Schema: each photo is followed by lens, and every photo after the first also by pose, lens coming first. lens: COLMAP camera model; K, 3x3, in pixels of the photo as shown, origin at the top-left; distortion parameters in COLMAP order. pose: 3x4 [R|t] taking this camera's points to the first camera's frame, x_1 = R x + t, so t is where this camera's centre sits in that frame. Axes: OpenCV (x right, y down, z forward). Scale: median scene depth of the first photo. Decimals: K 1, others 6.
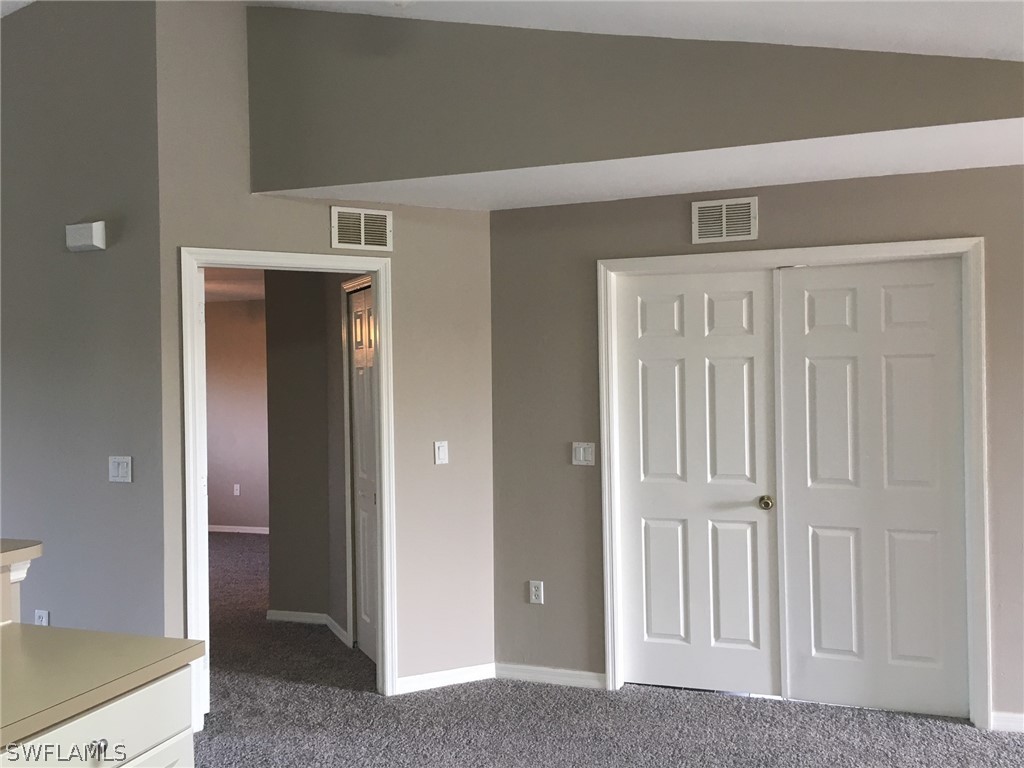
lens RADIAL K [[883.4, 0, 517.7], [0, 883.4, 385.8], [0, 0, 1]] dist [0.098933, -0.138891]
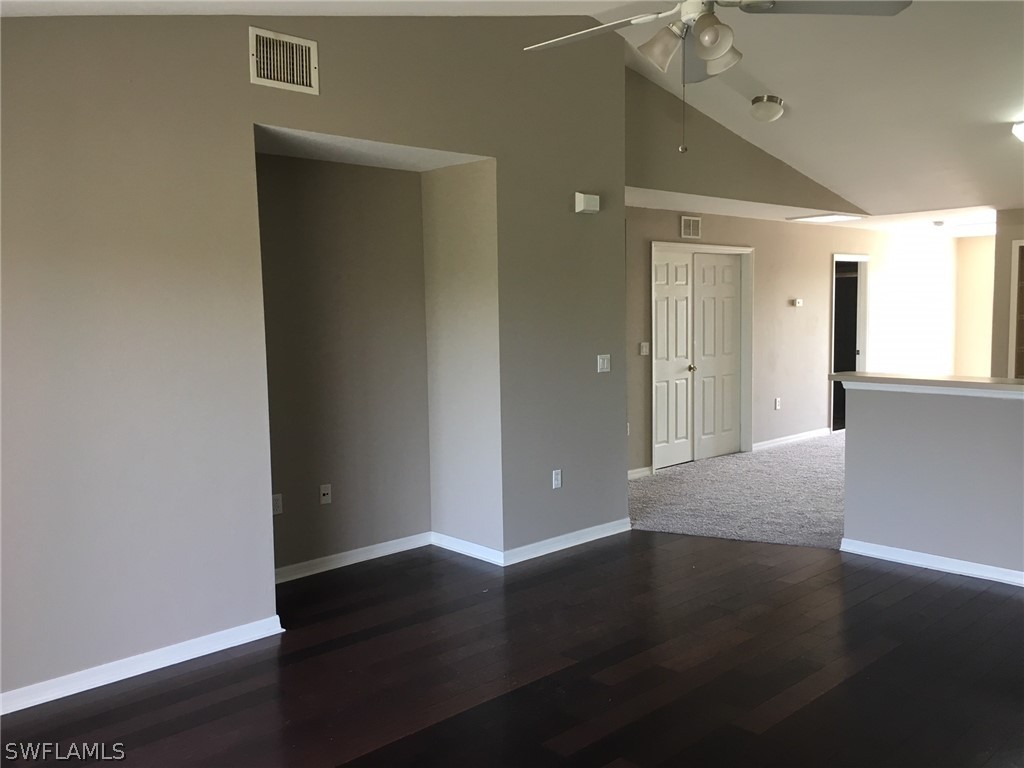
lens RADIAL K [[883.4, 0, 517.7], [0, 883.4, 385.8], [0, 0, 1]] dist [0.098933, -0.138891]
pose [[0.464240, -0.069144, 0.883006, -1.711309], [0.014407, 0.997406, 0.070528, 0.021934], [-0.885592, -0.020020, 0.464032, 0.405635]]
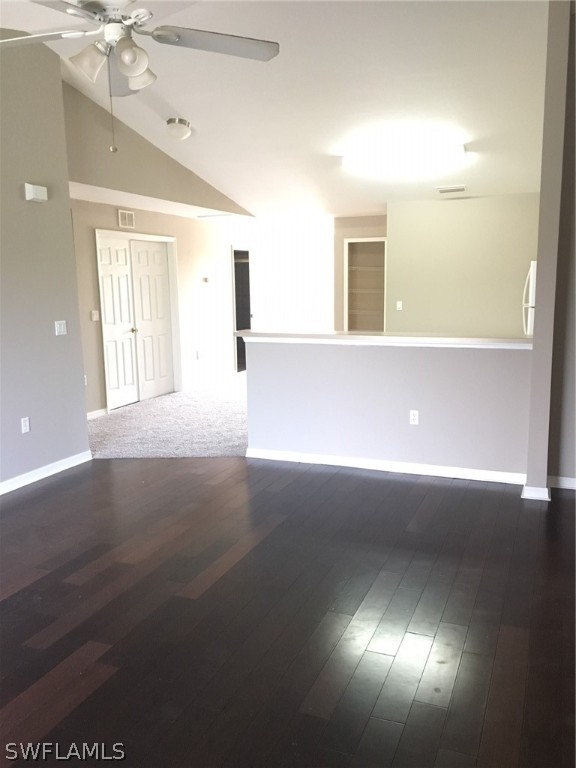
lens RADIAL K [[662.6, 0, 287.0], [0, 662.6, 387.7], [0, 0, 1]] dist [0.098933, -0.138891]
pose [[0.064176, -0.144932, 0.987358, -1.675208], [0.021803, 0.989365, 0.143810, 0.025317], [-0.997700, 0.012298, 0.066653, 0.413969]]
